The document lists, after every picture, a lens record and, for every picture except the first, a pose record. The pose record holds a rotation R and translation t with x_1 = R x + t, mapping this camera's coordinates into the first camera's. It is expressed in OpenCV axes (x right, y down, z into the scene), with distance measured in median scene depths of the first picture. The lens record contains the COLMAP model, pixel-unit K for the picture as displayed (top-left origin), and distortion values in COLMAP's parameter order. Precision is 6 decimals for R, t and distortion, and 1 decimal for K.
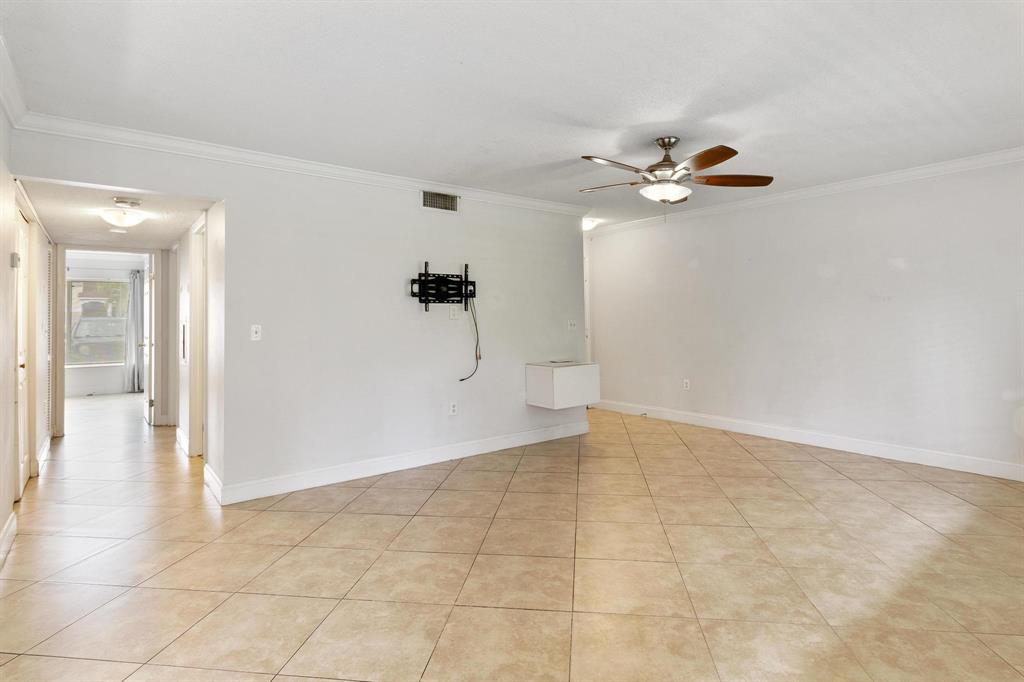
lens RADIAL K [[534.7, 0, 513.2], [0, 534.7, 304.3], [0, 0, 1]] dist [0.014675, 0.000234]
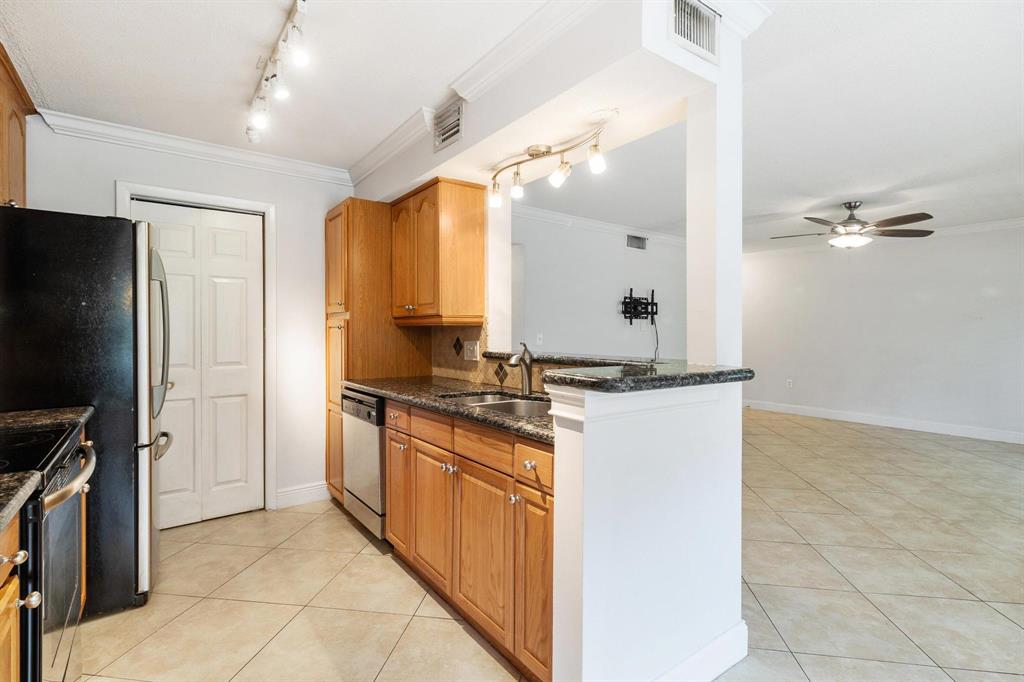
lens RADIAL K [[478.8, 0, 510.6], [0, 478.8, 328.9], [0, 0, 1]] dist [0.006412, 0.000024]
pose [[0.999637, 0.007155, -0.025958, -0.405432], [-0.006602, 0.999751, 0.021325, -0.000664], [0.026104, -0.021146, 0.999436, -0.200728]]
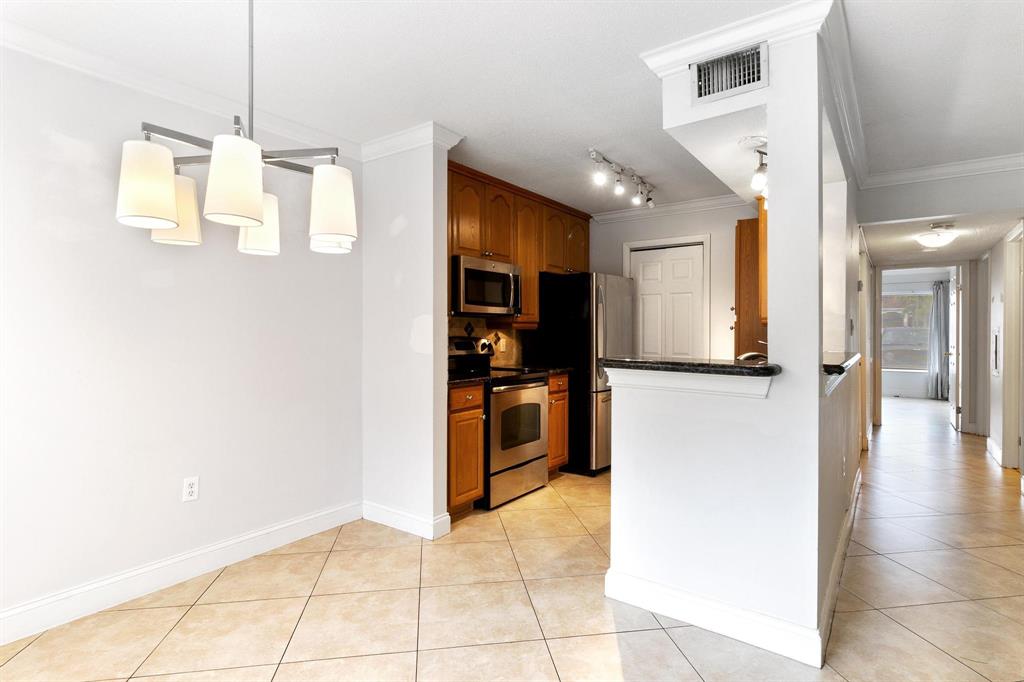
lens RADIAL K [[527.2, 0, 516.3], [0, 527.2, 337.6], [0, 0, 1]] dist [0.001982, -0.000700]
pose [[0.287934, 0.020909, -0.957422, 0.078334], [0.021280, 0.999375, 0.028225, -0.003810], [0.957414, -0.028501, 0.287309, -0.153462]]
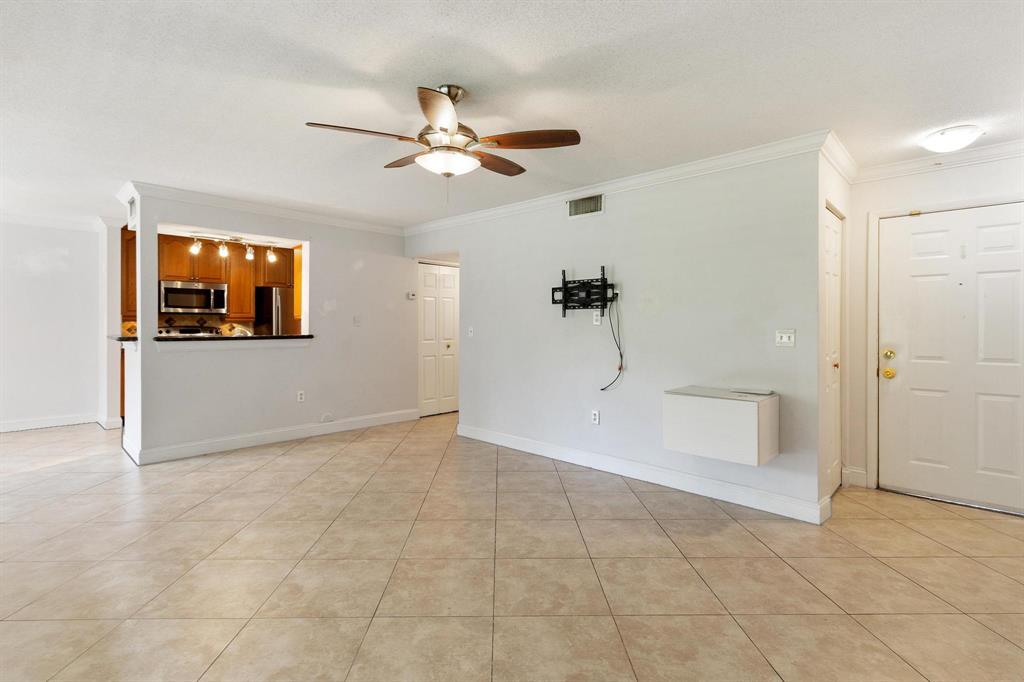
lens RADIAL K [[478.8, 0, 510.6], [0, 478.8, 328.9], [0, 0, 1]] dist [0.006412, 0.000024]
pose [[0.150182, 0.020844, -0.988439, 0.706126], [0.020260, 0.999503, 0.024156, 0.010580], [0.988451, -0.023653, 0.149685, 0.704190]]
